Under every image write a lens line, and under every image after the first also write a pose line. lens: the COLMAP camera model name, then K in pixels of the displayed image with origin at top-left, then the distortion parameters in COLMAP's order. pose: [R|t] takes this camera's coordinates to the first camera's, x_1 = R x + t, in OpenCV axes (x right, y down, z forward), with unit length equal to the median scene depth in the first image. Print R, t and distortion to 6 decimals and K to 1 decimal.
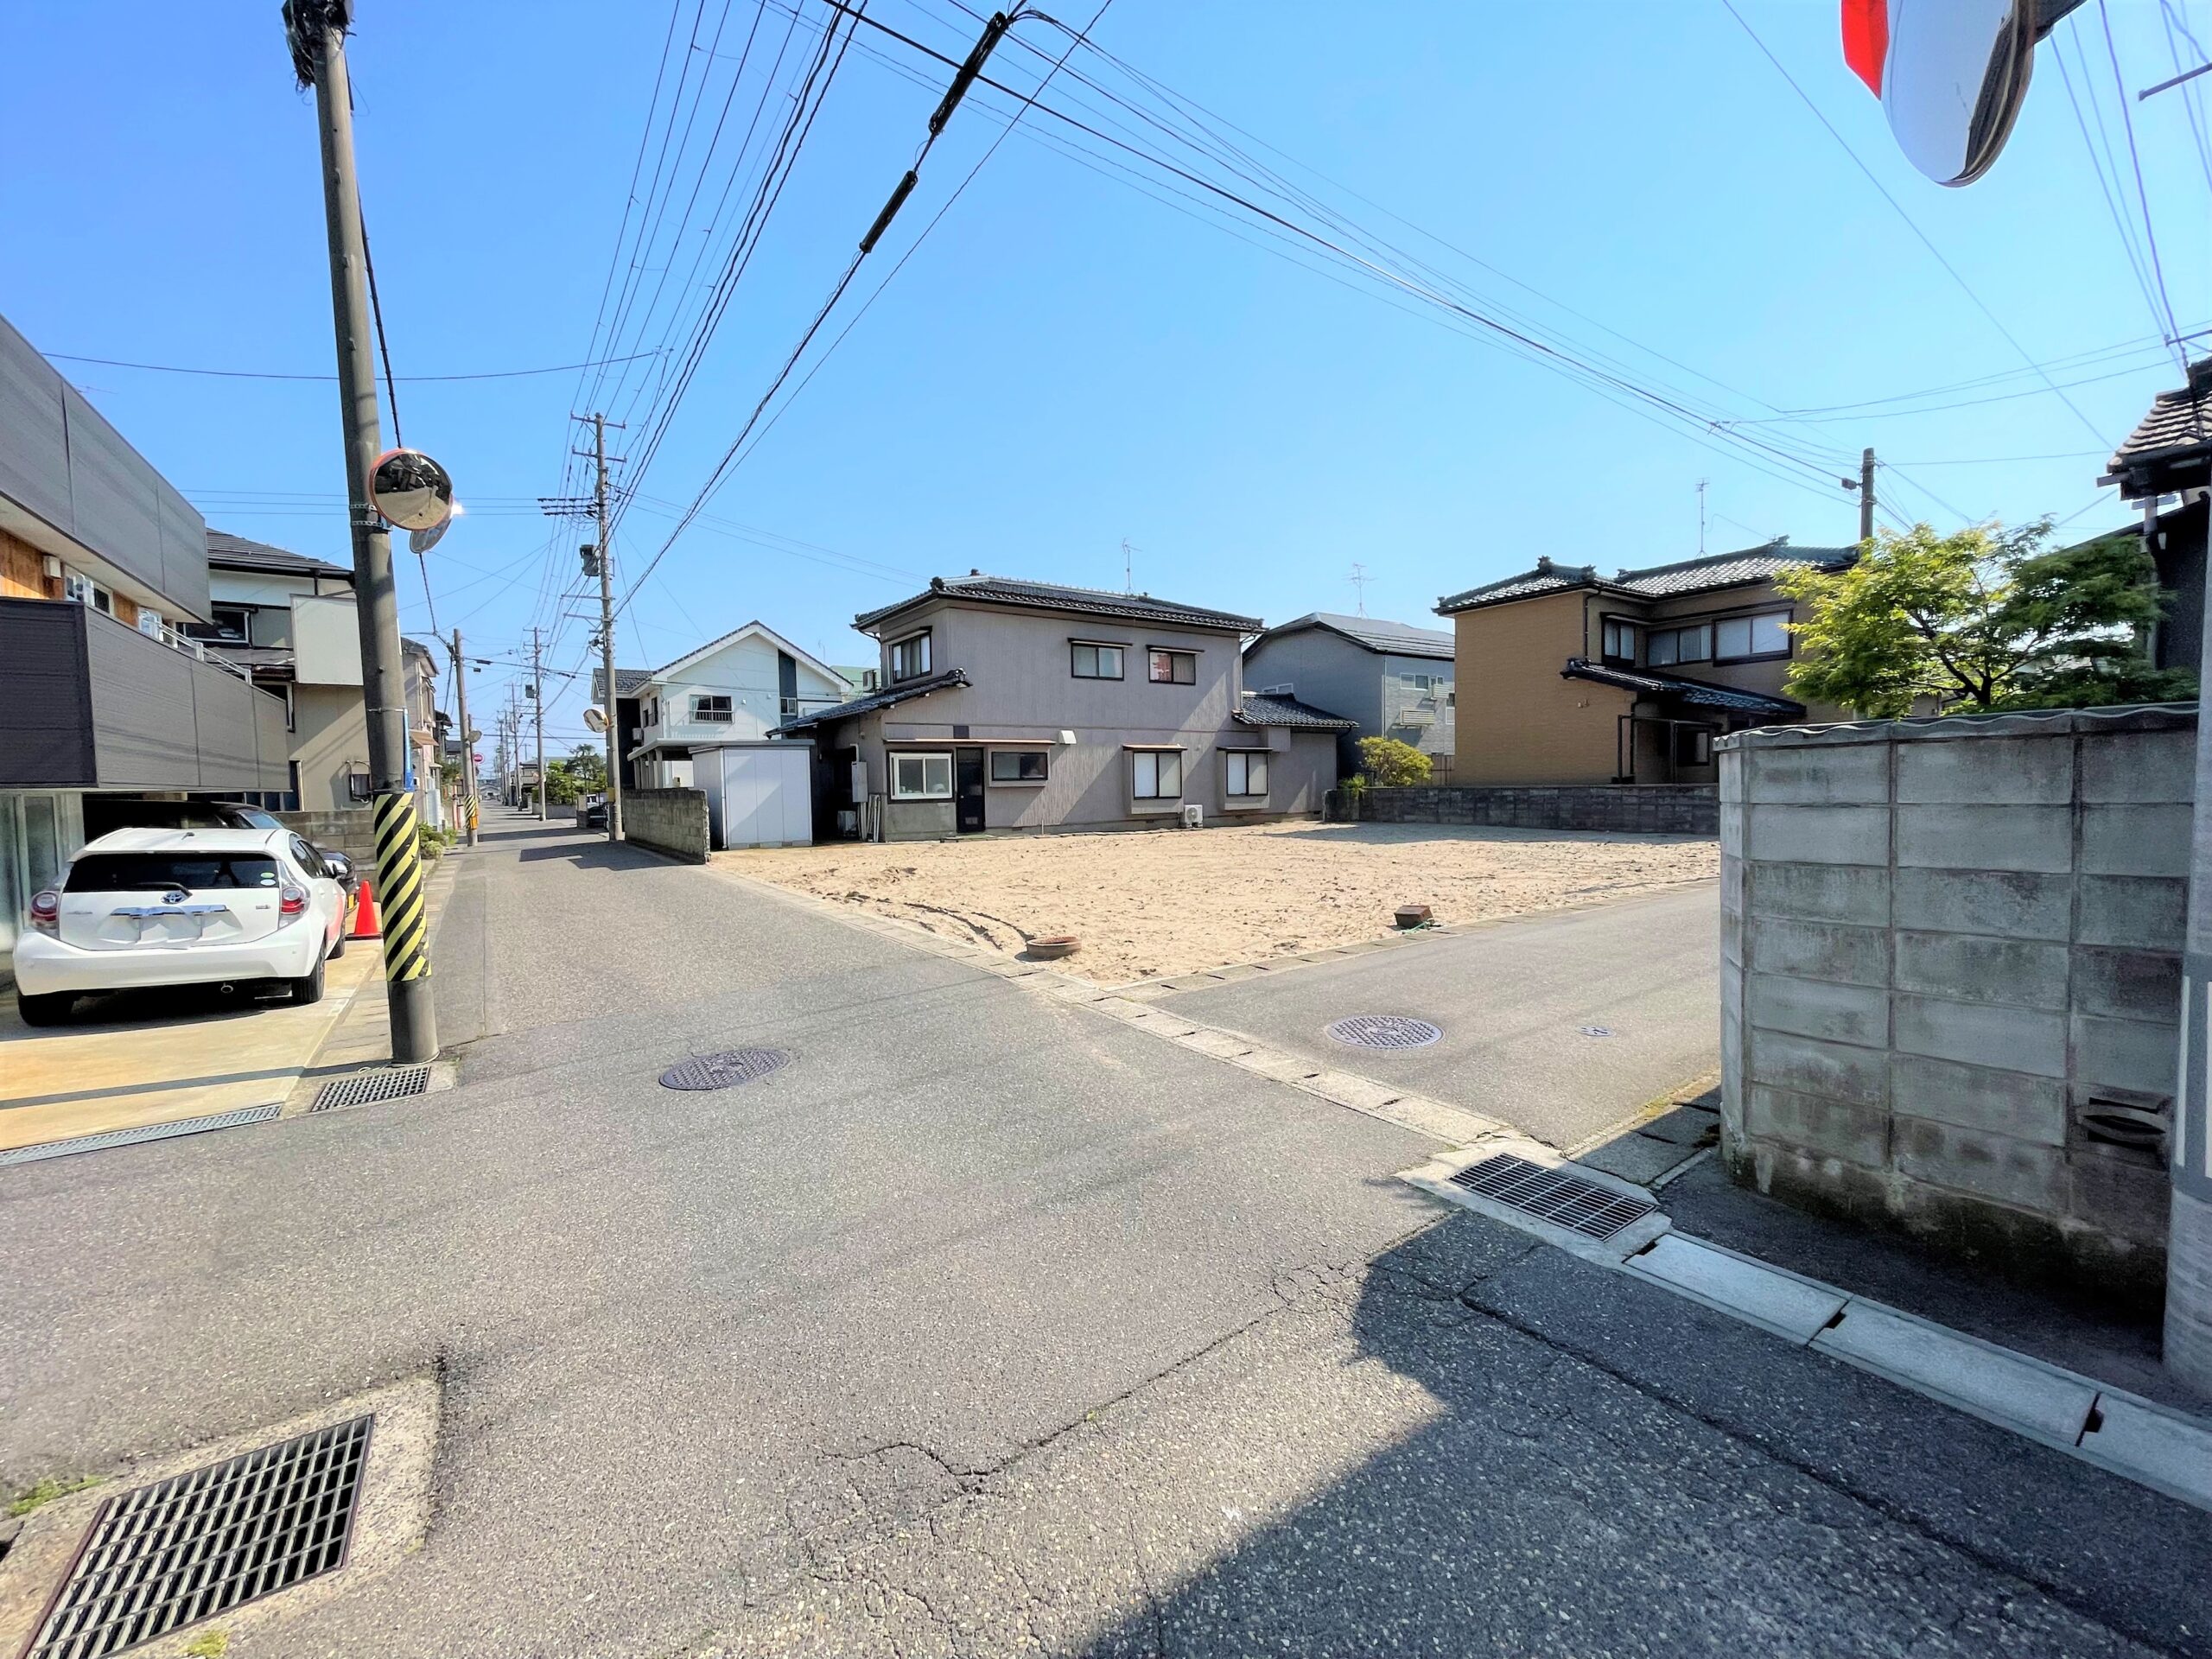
lens RADIAL K [[894.8, 0, 1110.8], [0, 894.8, 832.3], [0, 0, 1]] dist [-0.003711, 0.000332]
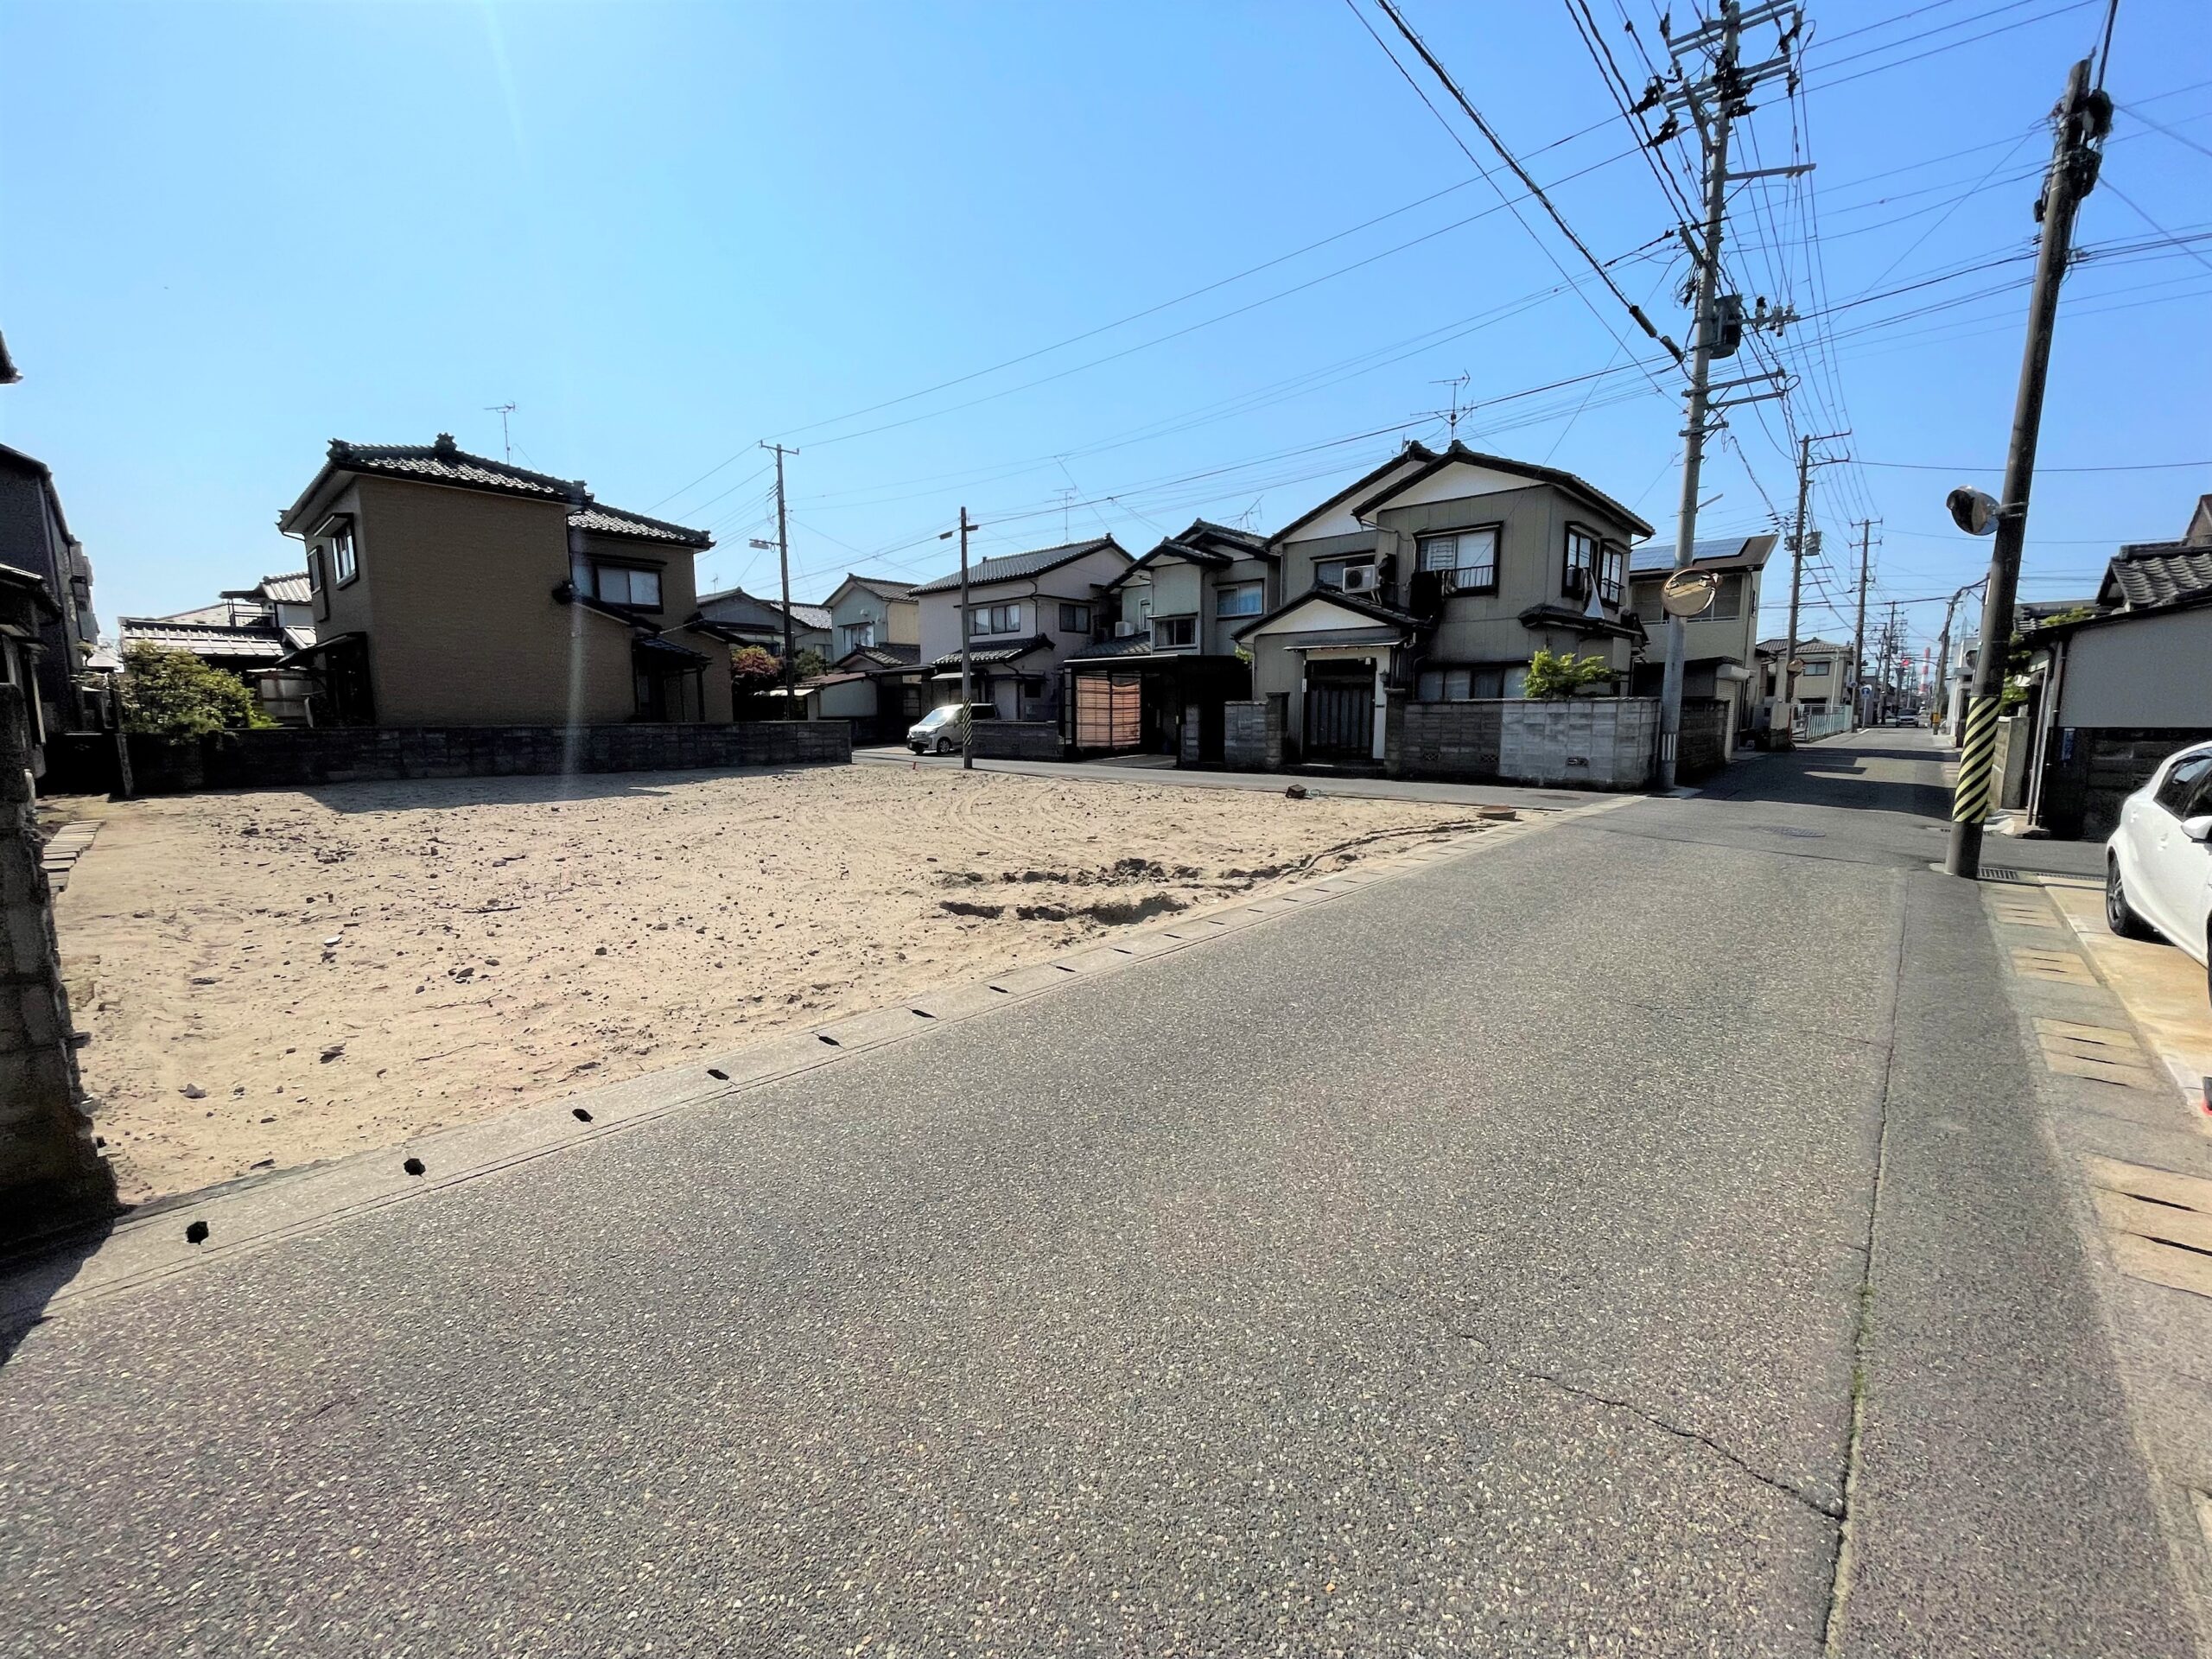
lens RADIAL K [[894.8, 0, 1106.6], [0, 894.8, 827.8], [0, 0, 1]] dist [-0.003711, 0.000332]
pose [[-0.213313, -0.103567, 0.971479, -0.526525], [0.063307, 0.990810, 0.119529, -0.025551], [-0.974931, 0.086998, -0.204796, 0.740439]]
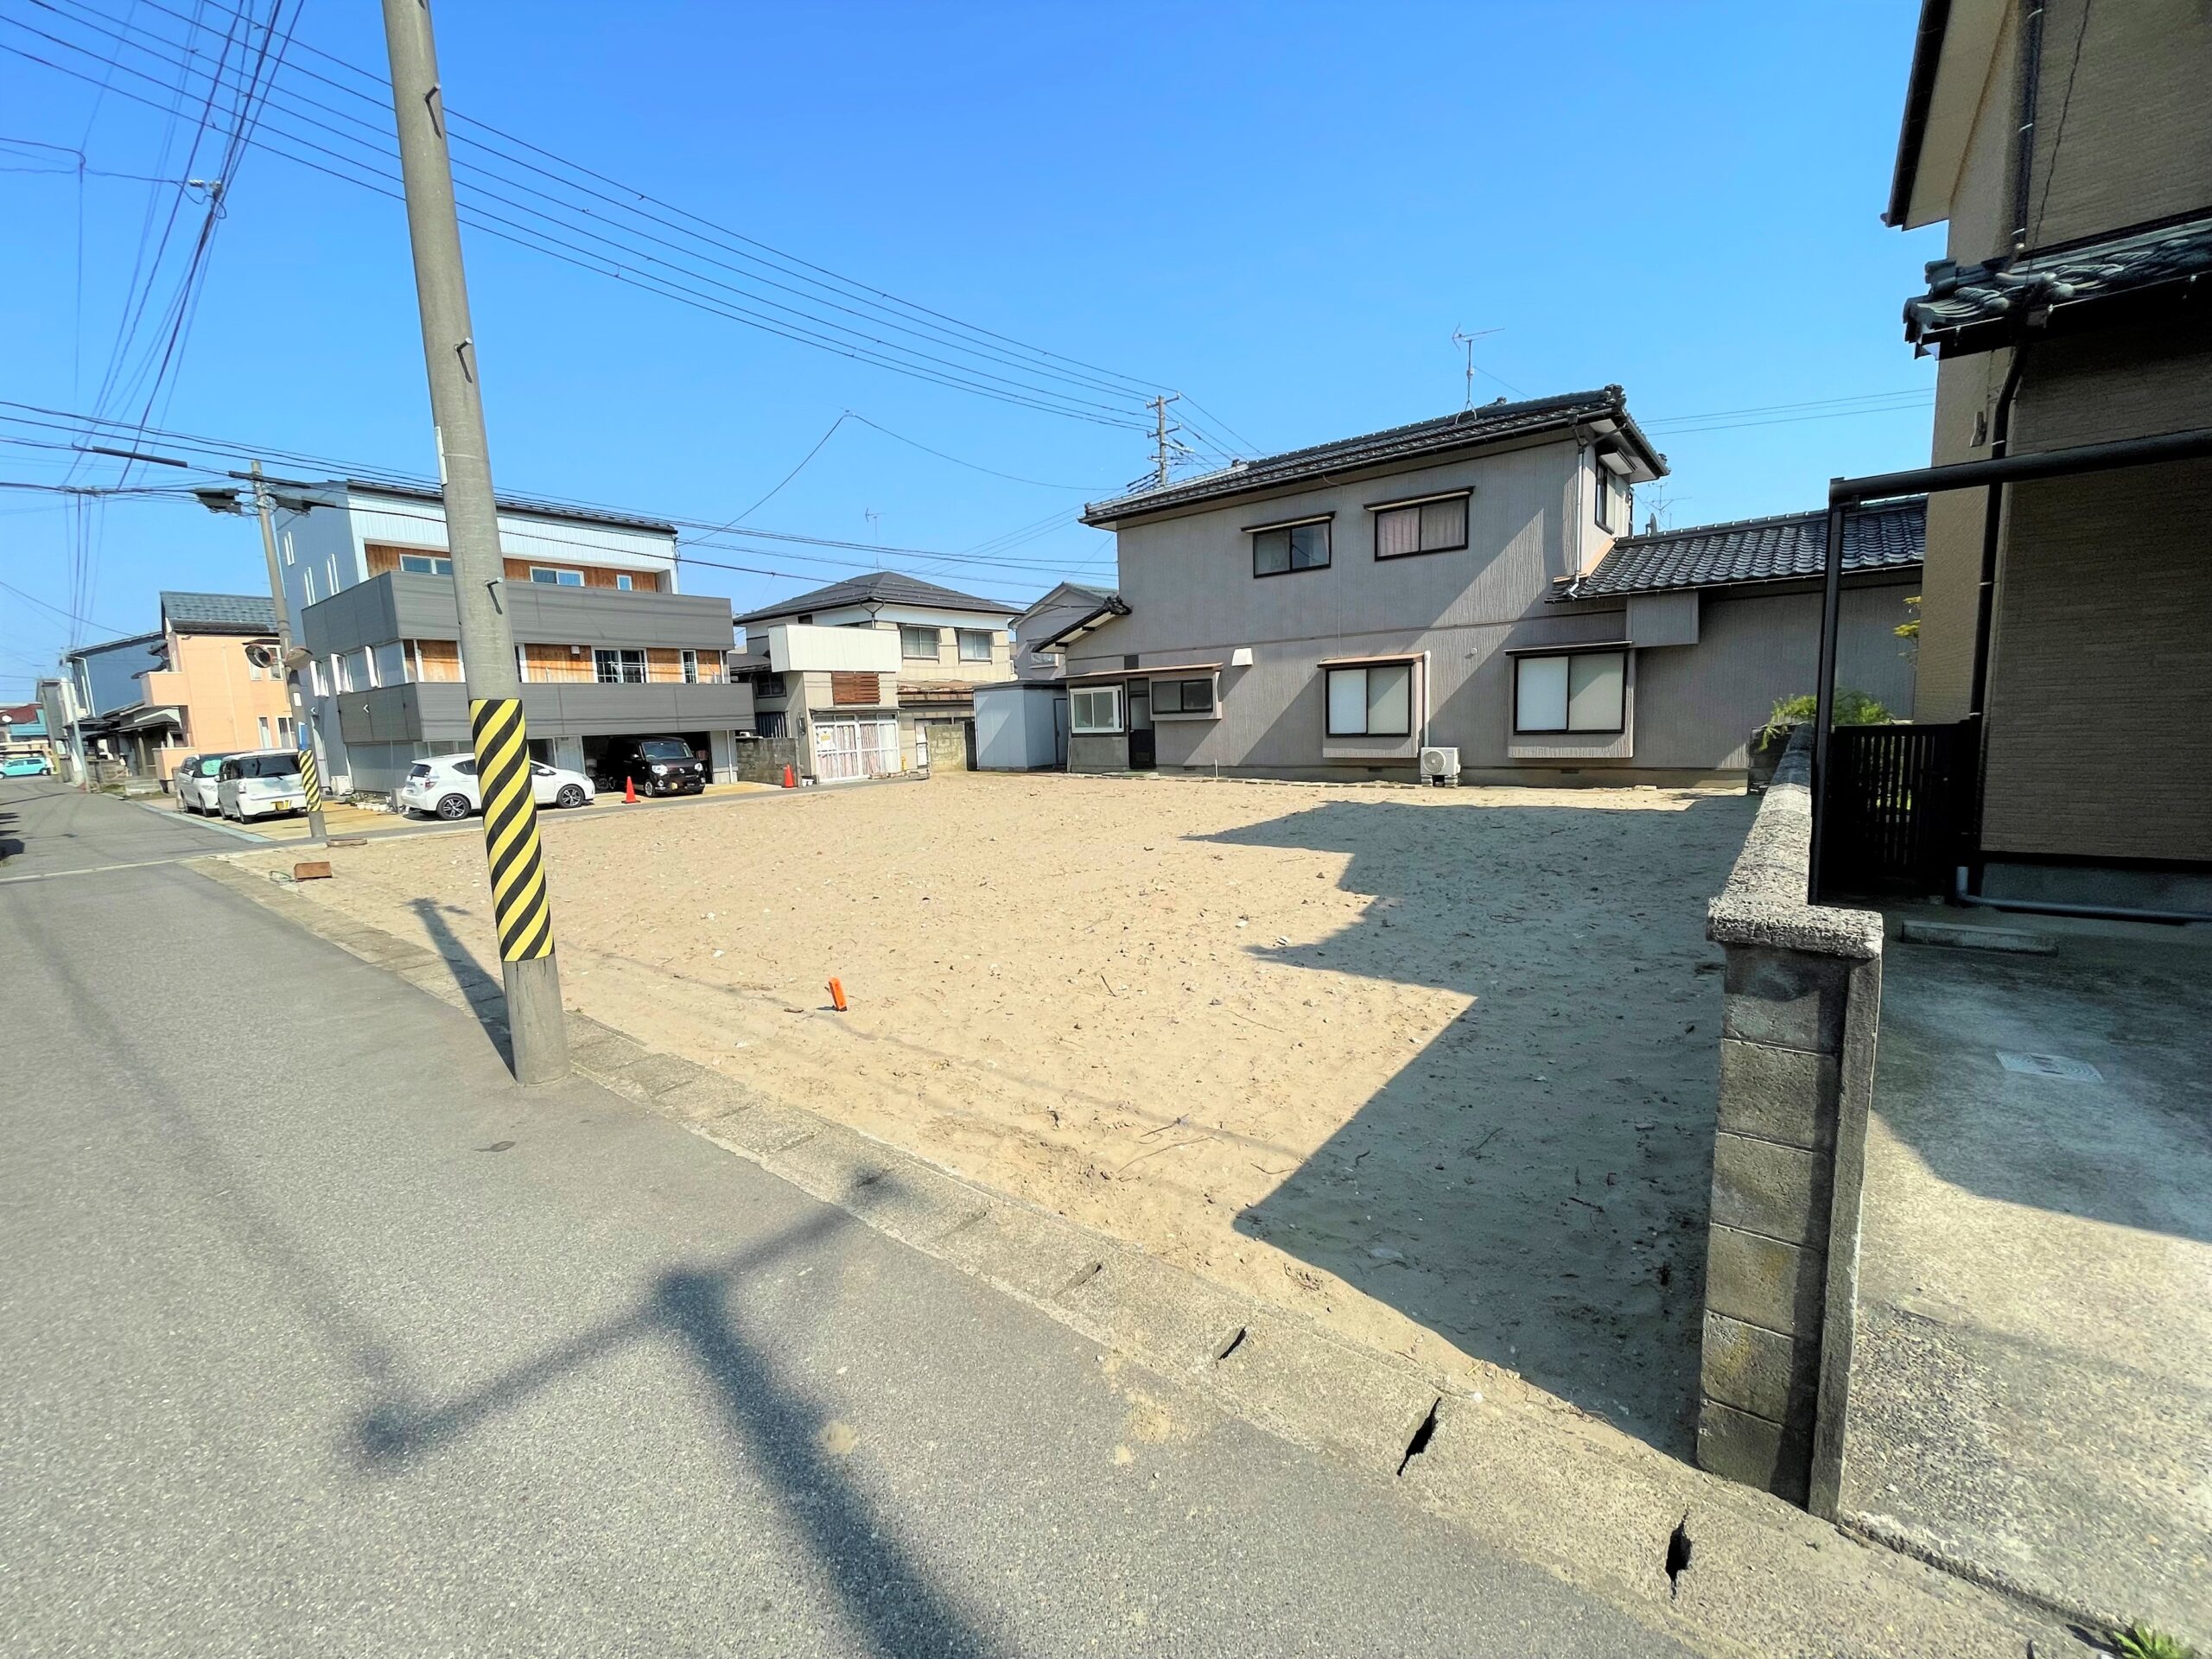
lens RADIAL K [[894.8, 0, 1108.8], [0, 894.8, 833.5], [0, 0, 1]] dist [-0.003711, 0.000332]
pose [[0.288423, 0.136528, -0.947719, 0.775740], [-0.017701, 0.990373, 0.137286, -0.064806], [0.957339, -0.022820, 0.288063, 0.731938]]
